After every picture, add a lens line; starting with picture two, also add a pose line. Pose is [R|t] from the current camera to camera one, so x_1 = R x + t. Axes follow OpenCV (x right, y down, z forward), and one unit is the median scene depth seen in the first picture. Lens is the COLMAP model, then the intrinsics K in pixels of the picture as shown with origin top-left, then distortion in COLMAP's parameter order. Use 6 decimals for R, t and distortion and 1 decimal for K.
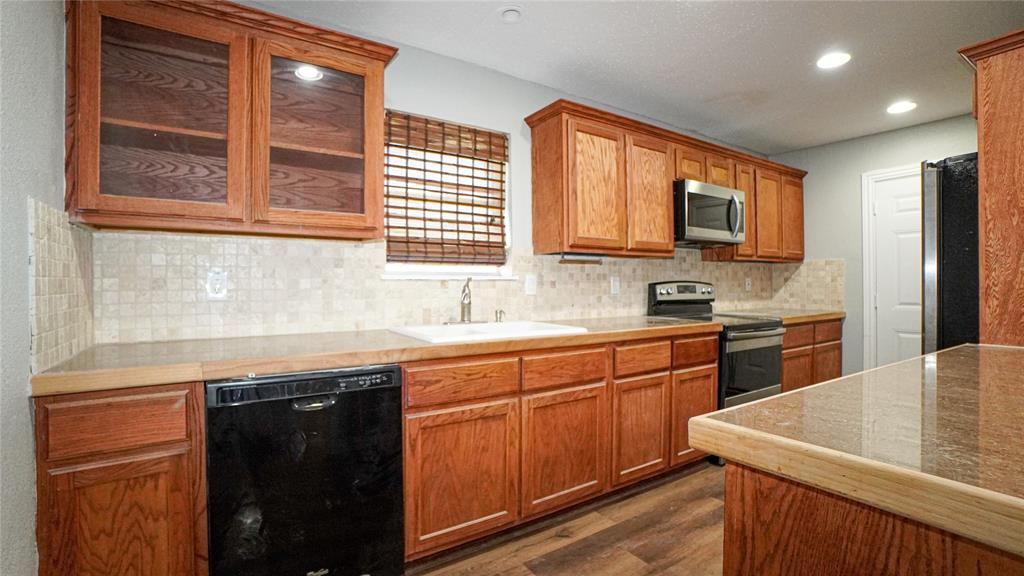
lens RADIAL K [[446.9, 0, 510.2], [0, 446.9, 287.3], [0, 0, 1]] dist [-0.055066, 0.016111]
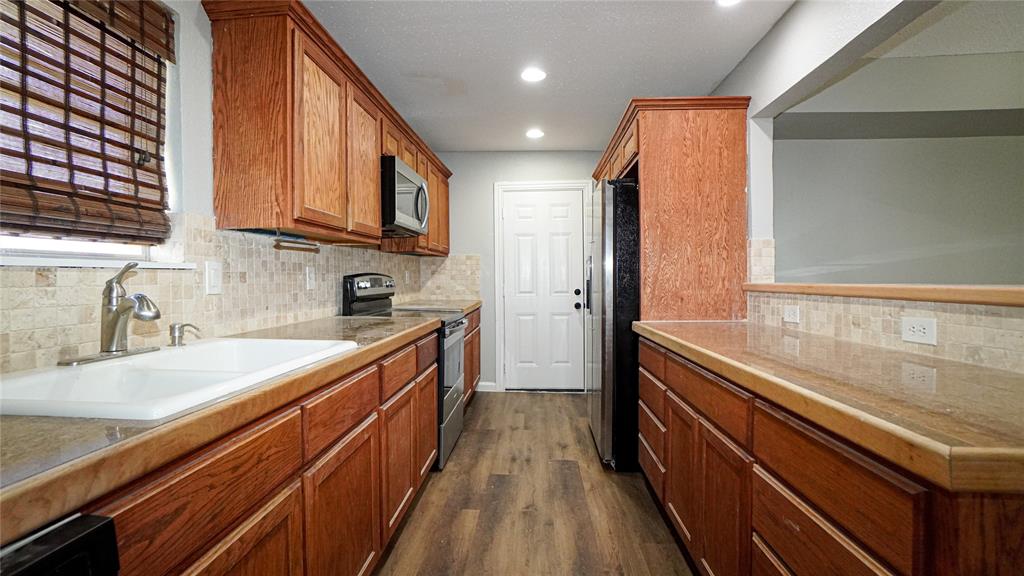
lens RADIAL K [[446.9, 0, 496.5], [0, 446.9, 284.7], [0, 0, 1]] dist [-0.055066, 0.016111]
pose [[0.621509, -0.013475, 0.783291, -0.183396], [0.005453, 0.999902, 0.012874, -0.001939], [-0.783388, -0.003730, 0.621522, 0.327444]]
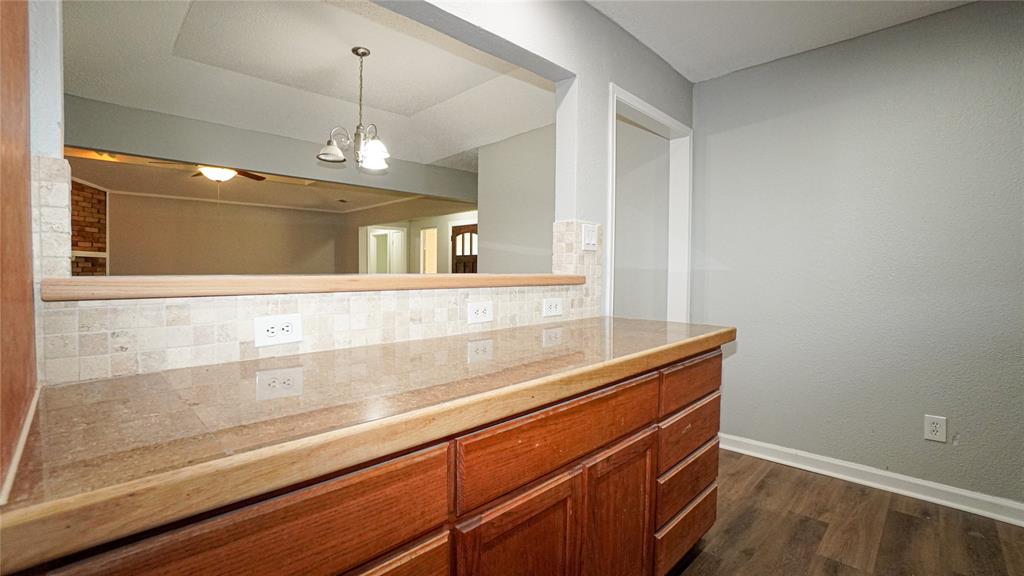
lens RADIAL K [[446.9, 0, 508.4], [0, 446.9, 282.8], [0, 0, 1]] dist [-0.055066, 0.016111]
pose [[-0.980060, -0.002689, -0.198686, 0.561690], [-0.009152, 0.999458, 0.031616, -0.001155], [0.198493, 0.032804, -0.979553, 0.848811]]
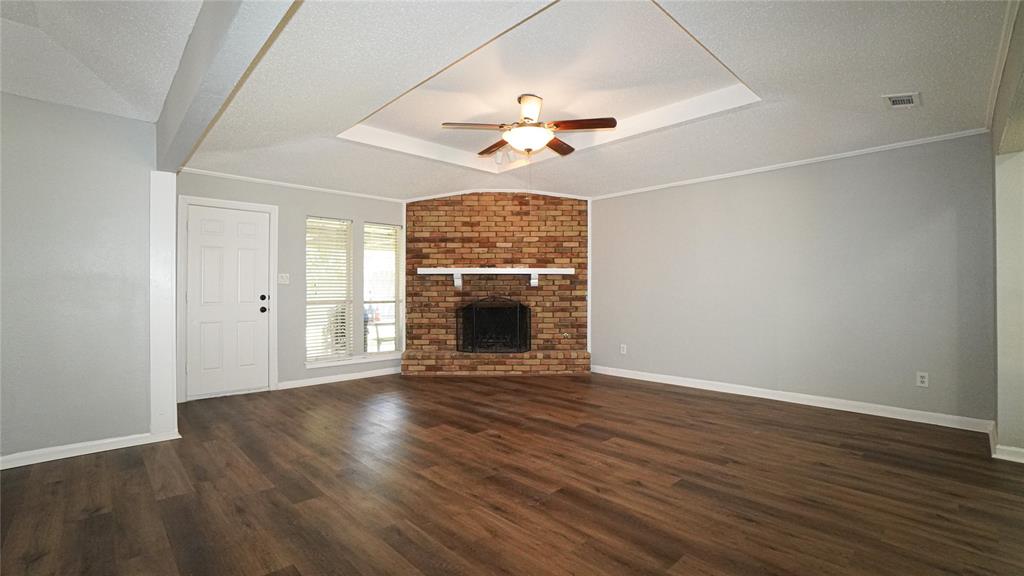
lens RADIAL K [[446.9, 0, 501.1], [0, 446.9, 287.0], [0, 0, 1]] dist [-0.055066, 0.016111]
pose [[-0.160223, -0.000161, 0.987081, 0.149814], [0.010479, 0.999943, 0.001864, 0.012056], [-0.987025, 0.010642, -0.160213, -1.239826]]
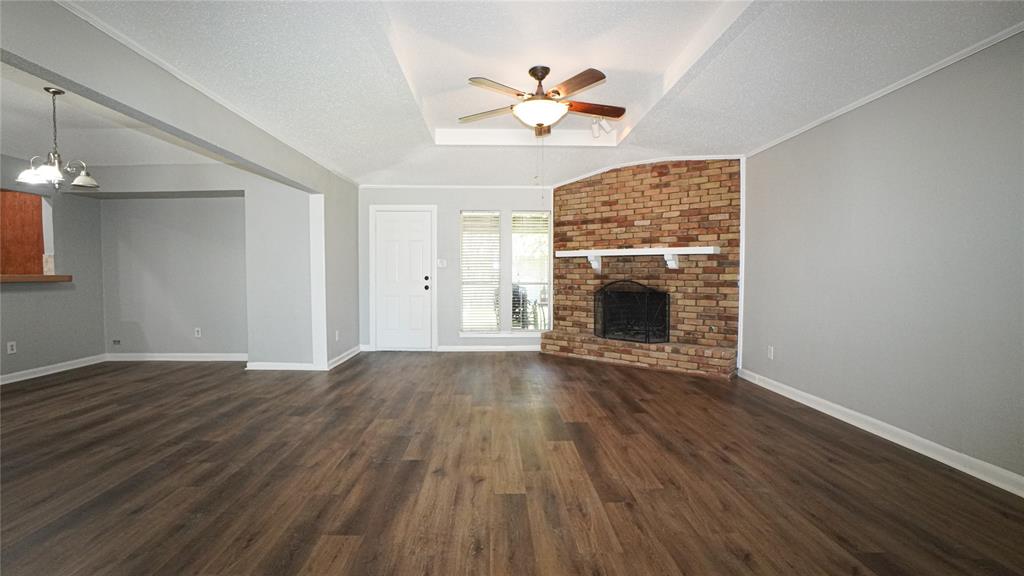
lens RADIAL K [[446.9, 0, 507.3], [0, 446.9, 286.3], [0, 0, 1]] dist [-0.055066, 0.016111]
pose [[0.528531, -0.031265, 0.848338, 0.327809], [0.010046, 0.999482, 0.030576, 0.024676], [-0.848854, -0.007638, 0.528572, -2.189586]]
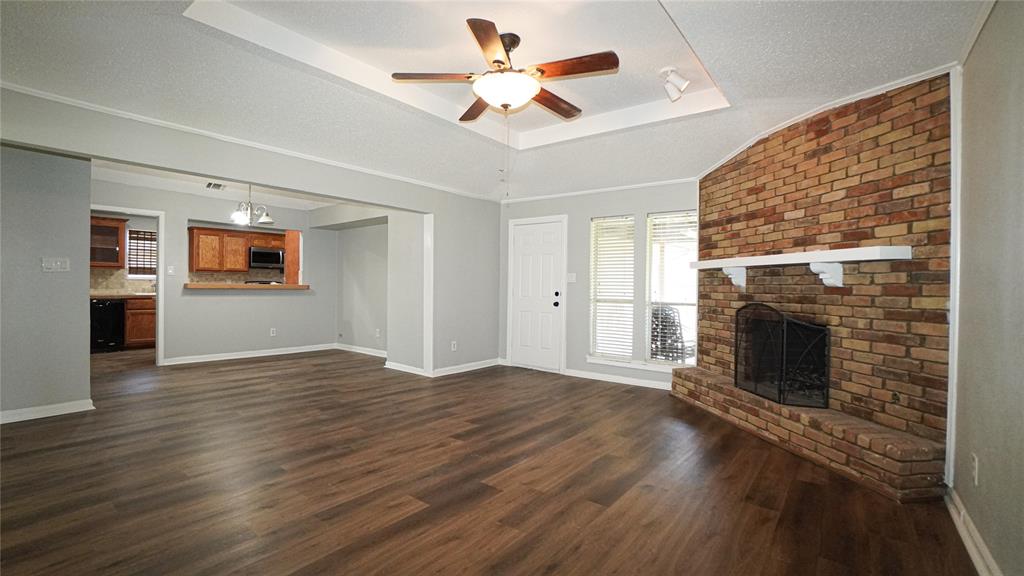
lens RADIAL K [[446.9, 0, 507.0], [0, 446.9, 287.5], [0, 0, 1]] dist [-0.055066, 0.016111]
pose [[0.948243, 0.008867, 0.317422, 1.197955], [-0.008076, 0.999960, -0.003808, 0.028511], [-0.317443, 0.001047, 0.948277, -2.591286]]
